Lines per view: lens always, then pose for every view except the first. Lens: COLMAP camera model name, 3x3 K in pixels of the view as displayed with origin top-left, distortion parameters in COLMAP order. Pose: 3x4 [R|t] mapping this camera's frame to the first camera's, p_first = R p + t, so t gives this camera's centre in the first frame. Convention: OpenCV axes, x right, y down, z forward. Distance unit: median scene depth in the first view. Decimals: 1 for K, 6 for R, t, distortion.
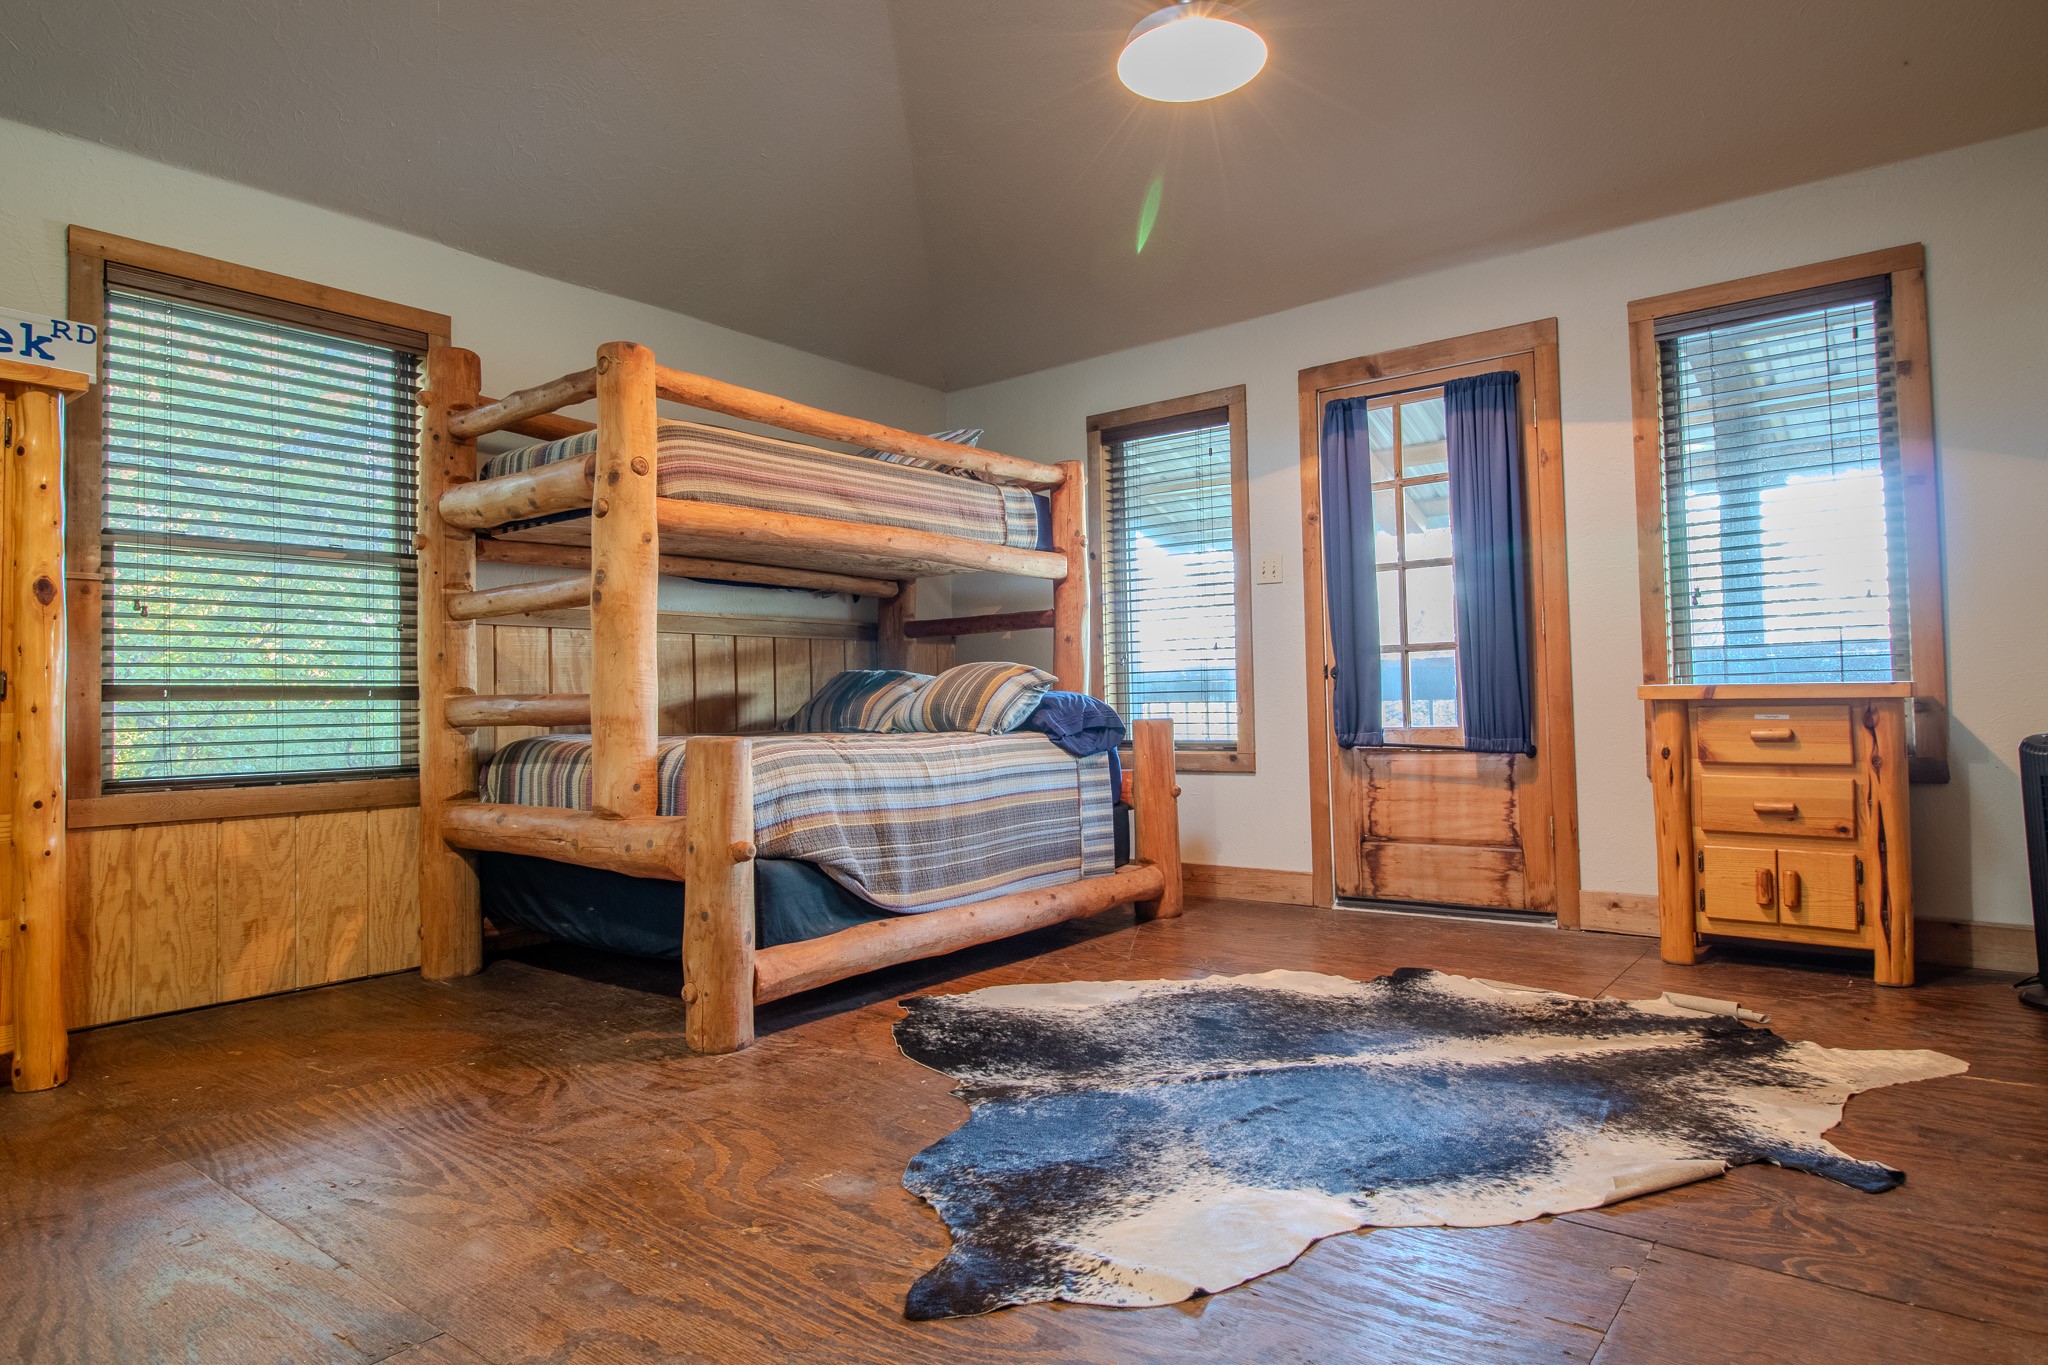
lens RADIAL K [[1173.0, 0, 1020.6], [0, 1173.0, 676.2], [0, 0, 1]] dist [0.007496, -0.013403]
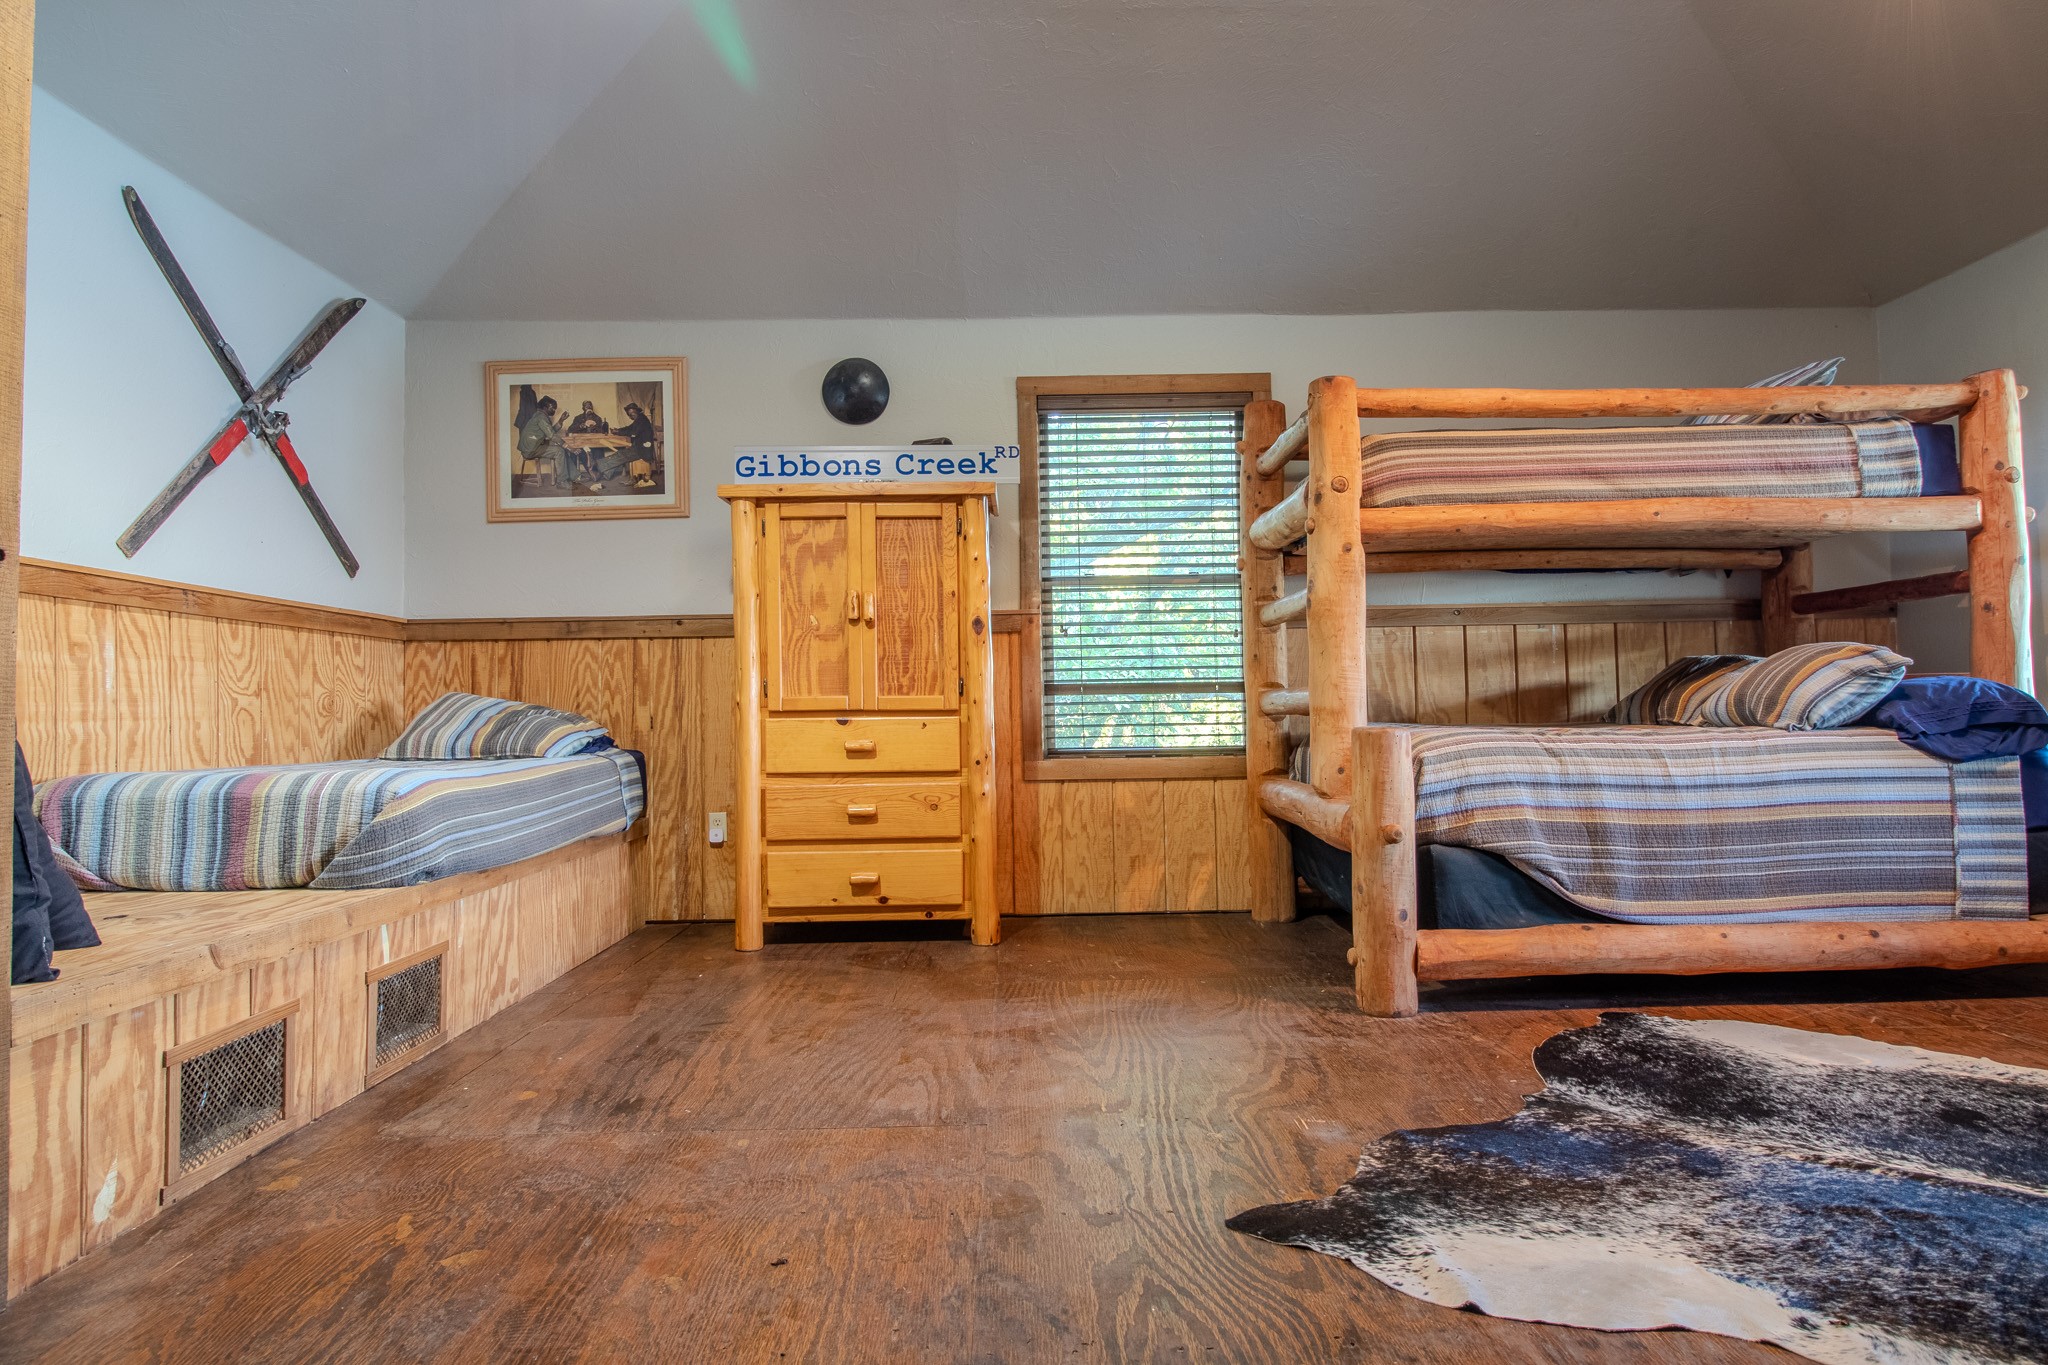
lens RADIAL K [[1173.0, 0, 1028.9], [0, 1173.0, 678.2], [0, 0, 1]] dist [0.007496, -0.013403]
pose [[0.628017, -0.014546, -0.778064, 0.343071], [0.025088, 0.999684, 0.001562, -0.003055], [0.777795, -0.020501, 0.628183, 0.057661]]
